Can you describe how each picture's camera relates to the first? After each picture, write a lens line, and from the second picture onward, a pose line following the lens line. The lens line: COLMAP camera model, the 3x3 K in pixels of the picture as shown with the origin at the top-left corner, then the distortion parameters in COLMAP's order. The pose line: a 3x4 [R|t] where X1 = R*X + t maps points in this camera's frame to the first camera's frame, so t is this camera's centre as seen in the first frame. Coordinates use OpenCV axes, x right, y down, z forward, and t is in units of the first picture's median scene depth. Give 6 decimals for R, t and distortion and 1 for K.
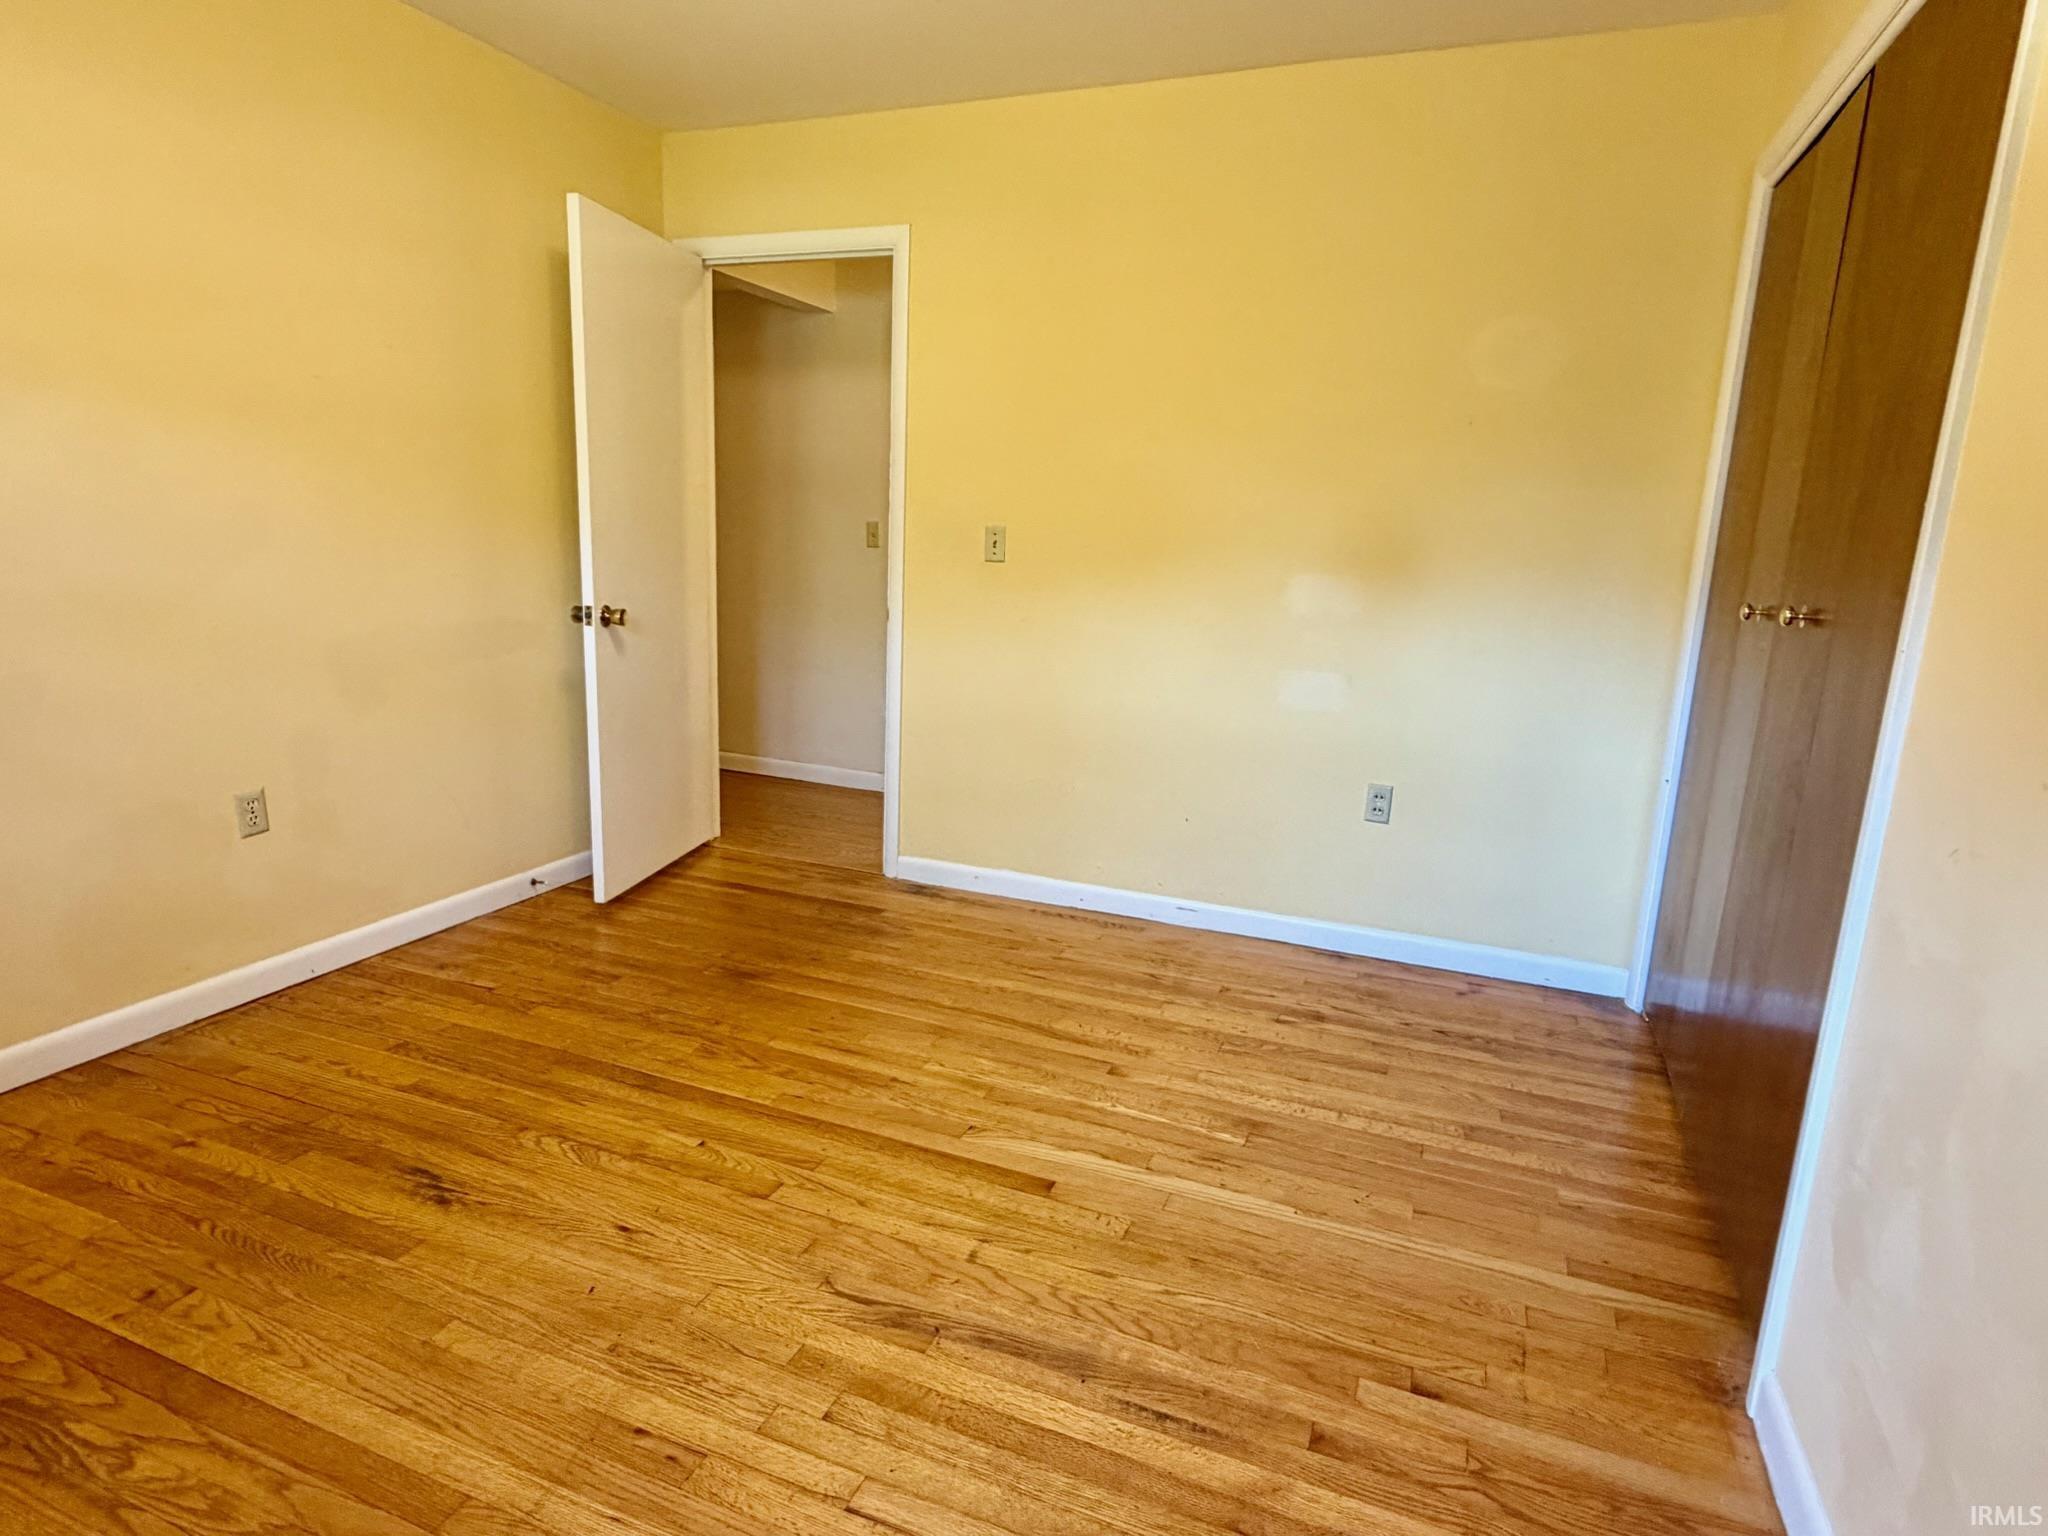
lens RADIAL K [[1133.2, 0, 1022.6], [0, 1133.2, 767.9], [0, 0, 1]] dist [0.003794, 0.001459]
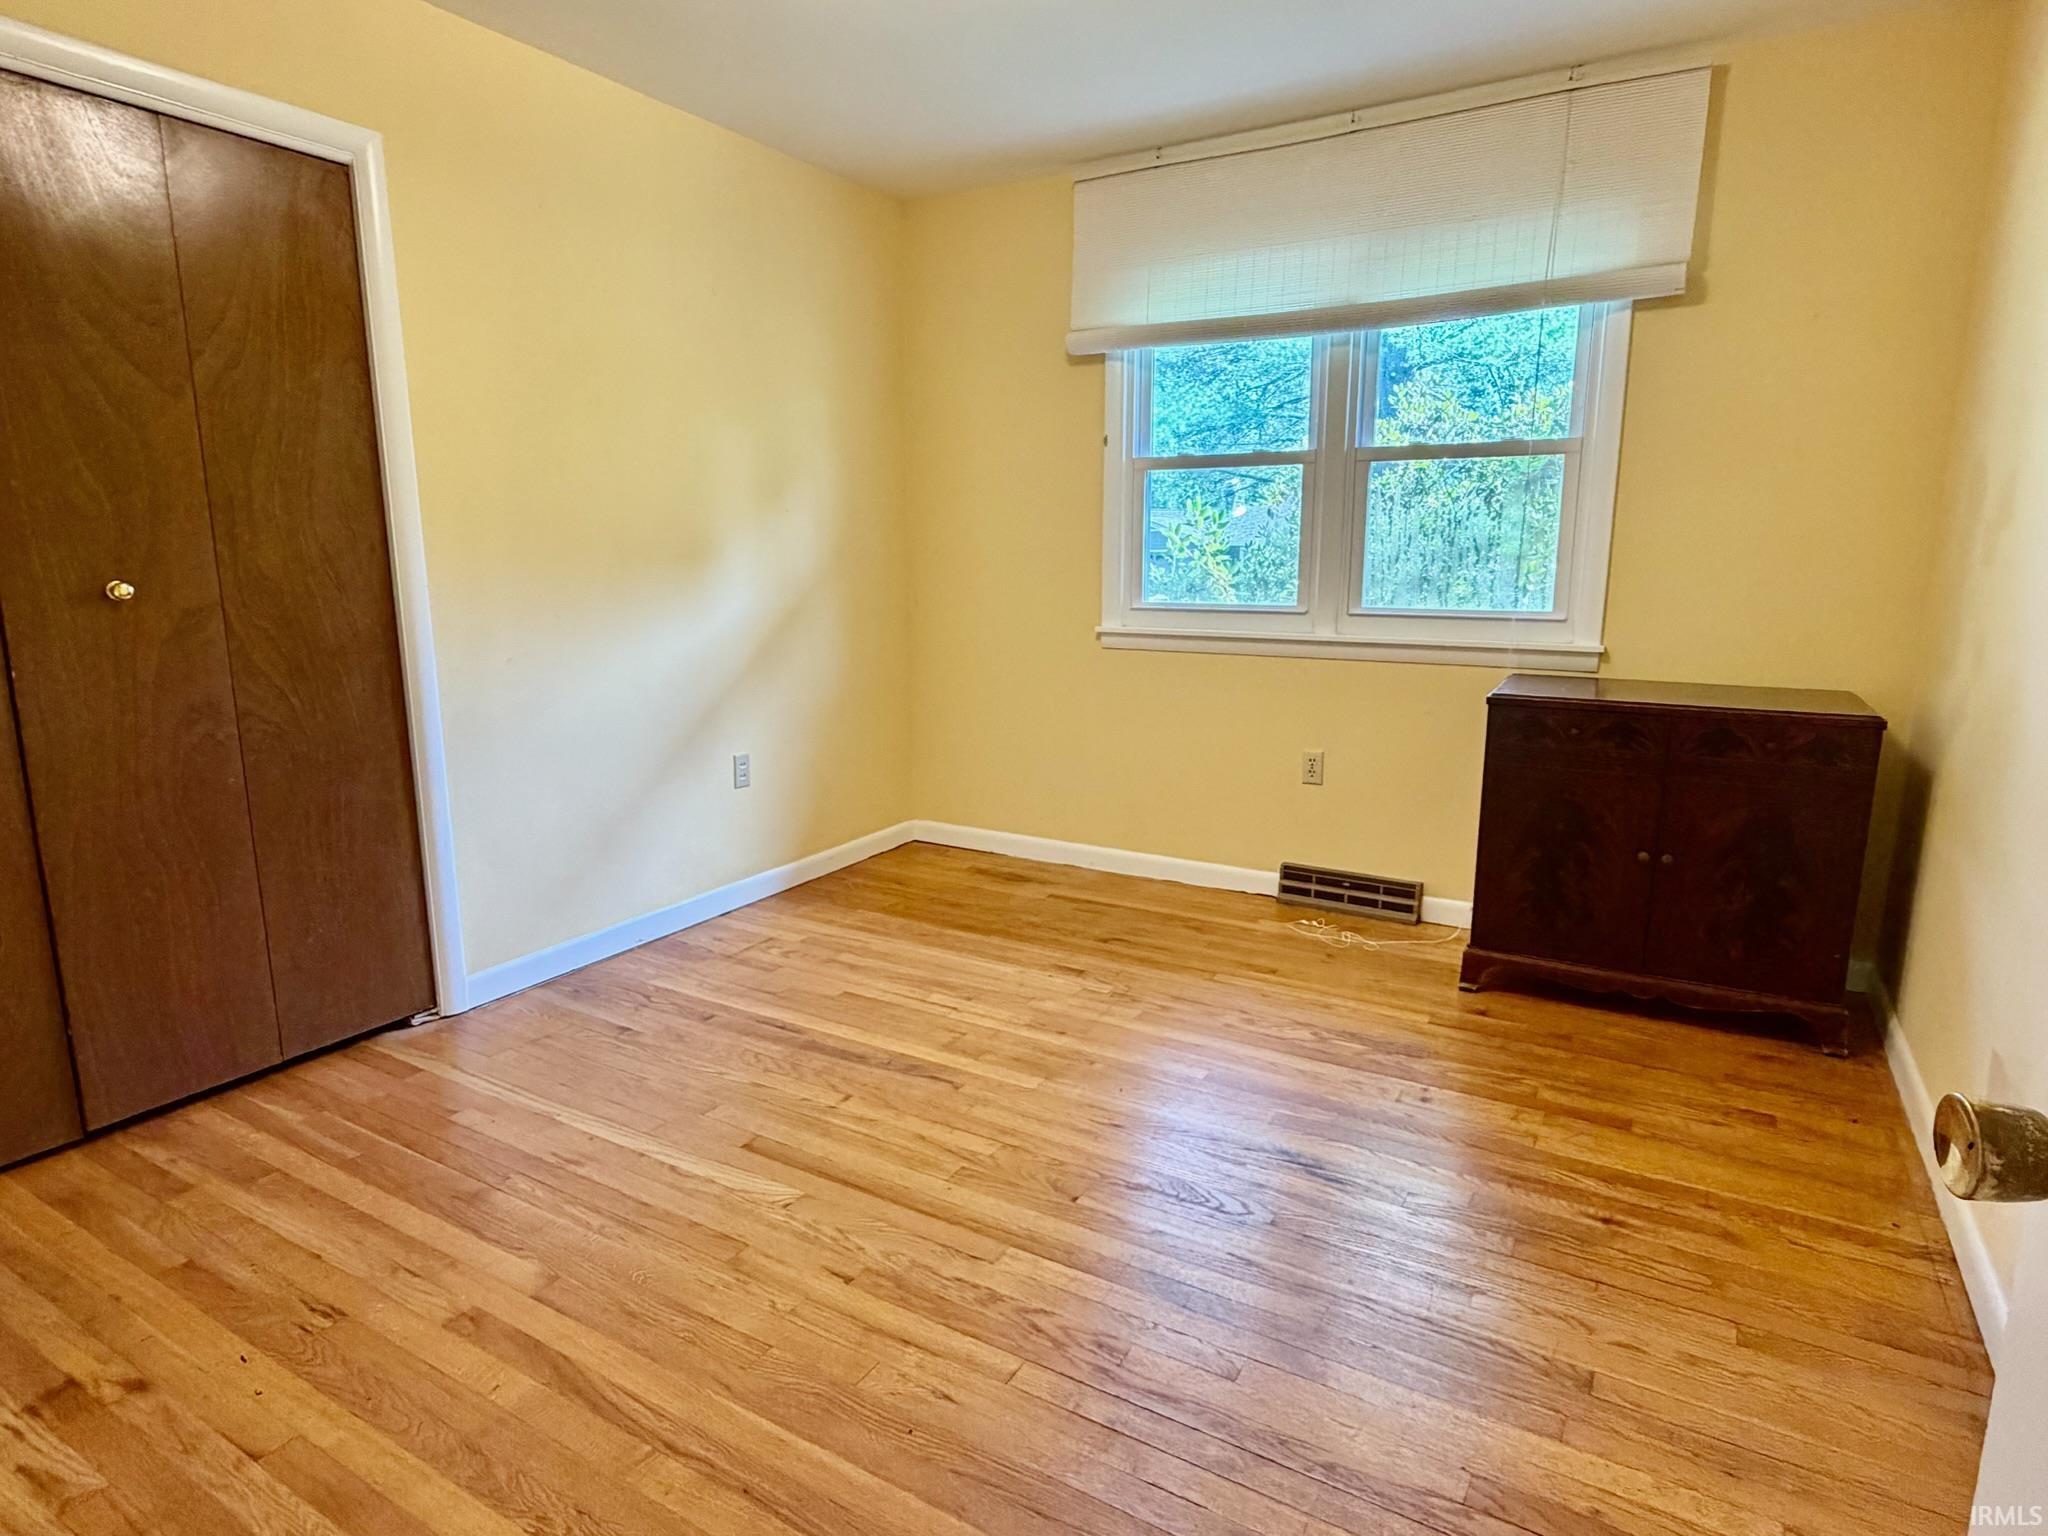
lens RADIAL K [[1133.2, 0, 1024.7], [0, 1133.2, 766.6], [0, 0, 1]] dist [0.003794, 0.001459]
pose [[-0.986745, -0.066217, 0.148156, -0.365918], [-0.002375, 0.918757, 0.394816, -0.384173], [-0.162263, 0.389231, -0.906736, 1.766930]]
